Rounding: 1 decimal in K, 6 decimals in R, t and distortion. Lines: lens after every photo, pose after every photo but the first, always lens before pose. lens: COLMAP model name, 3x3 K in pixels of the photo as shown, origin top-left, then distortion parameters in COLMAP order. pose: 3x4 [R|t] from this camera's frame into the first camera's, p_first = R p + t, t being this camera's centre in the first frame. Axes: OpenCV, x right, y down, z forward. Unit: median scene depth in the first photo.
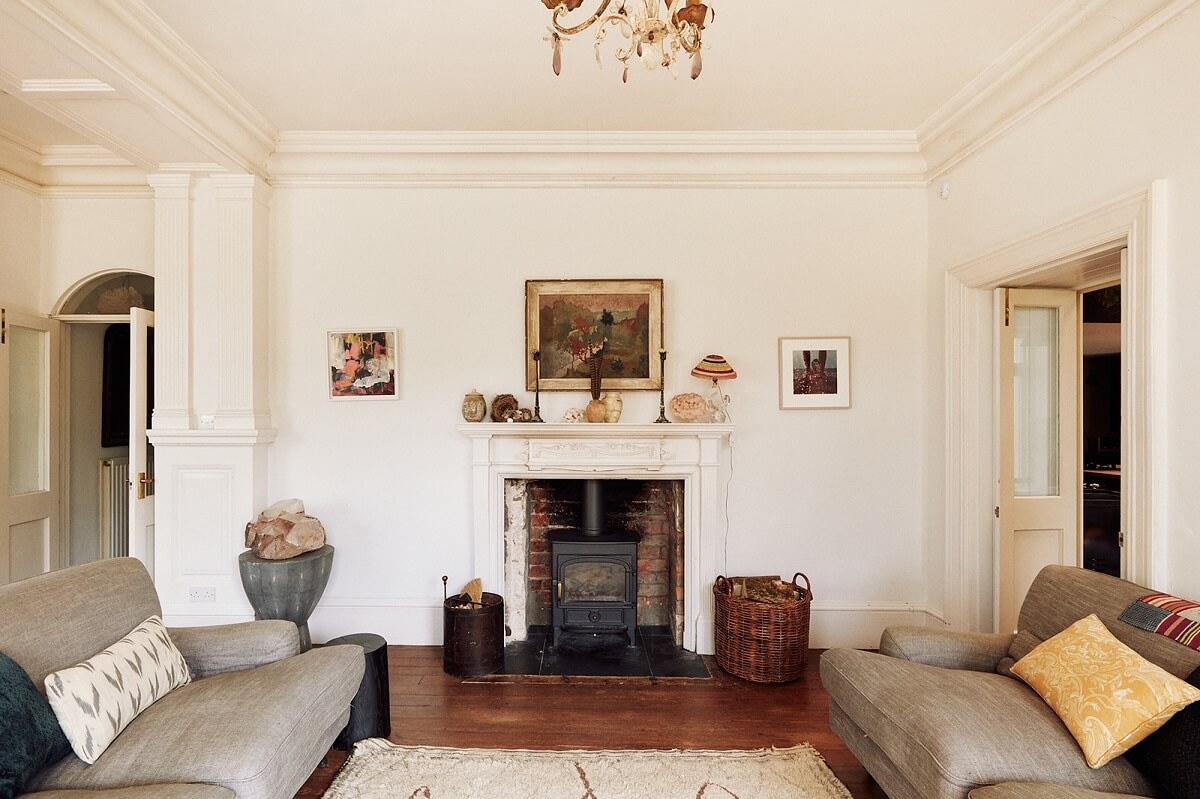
lens RADIAL K [[616.7, 0, 600.0], [0, 616.7, 399.5], [0, 0, 1]] dist [-0.002497, 0.000132]
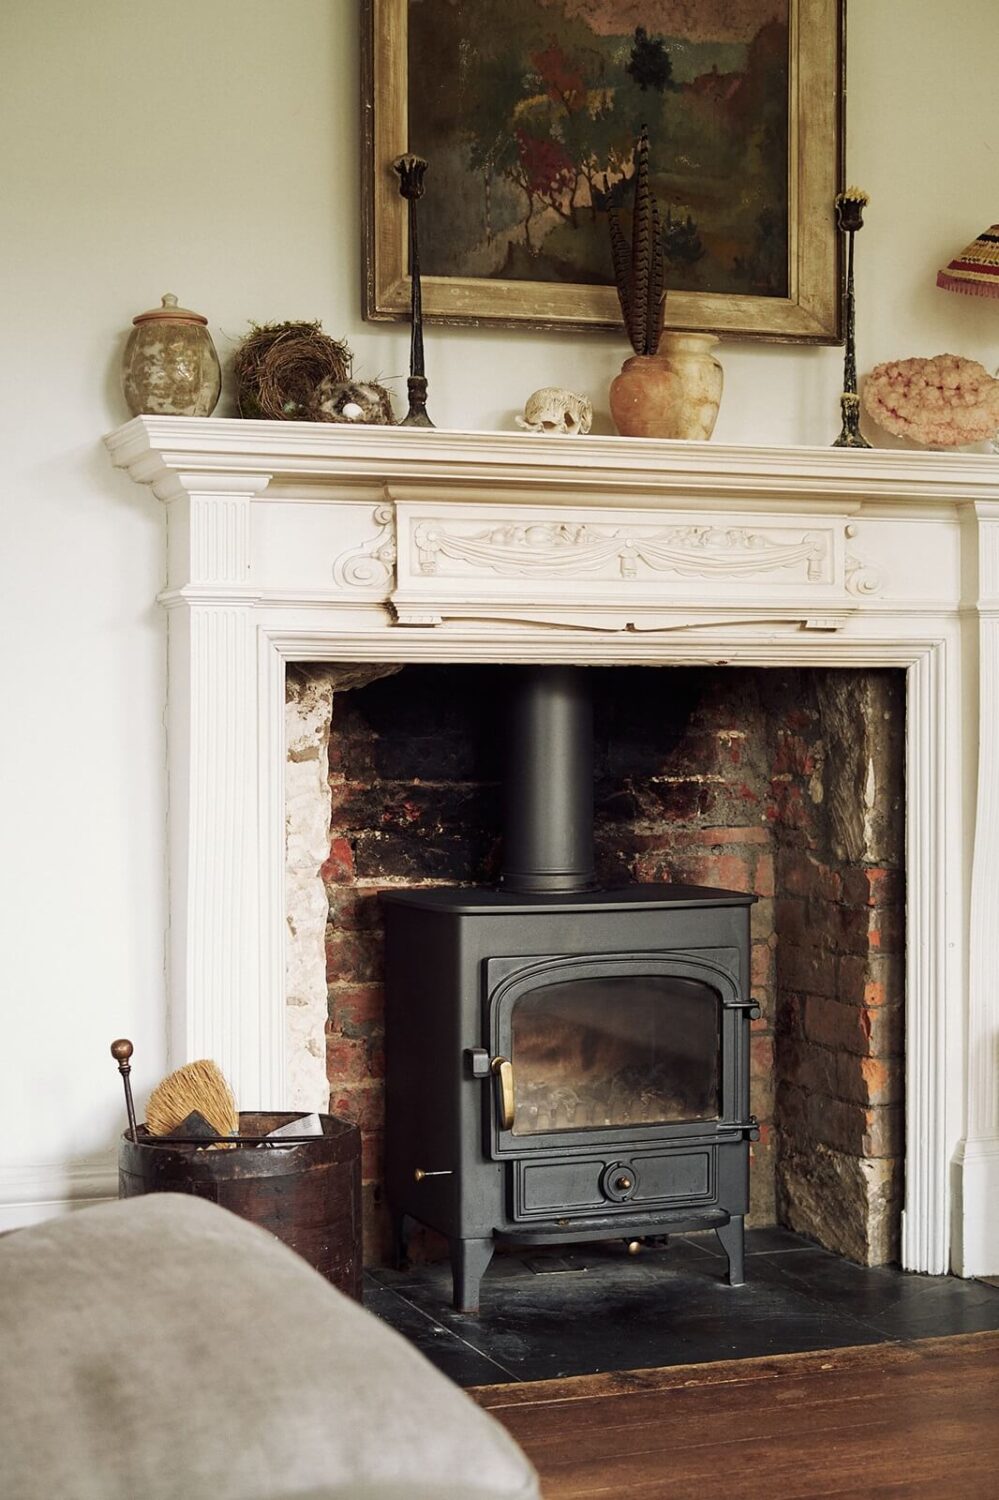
lens RADIAL K [[2507.2, 0, 499.5], [0, 2507.2, 750.0], [0, 0, 1]] dist [-0.036909, 0.039697]
pose [[0.918307, -0.008203, 0.395784, -0.477116], [0.001972, 0.999868, 0.016148, 0.147049], [-0.395864, -0.014049, 0.918202, 0.031279]]
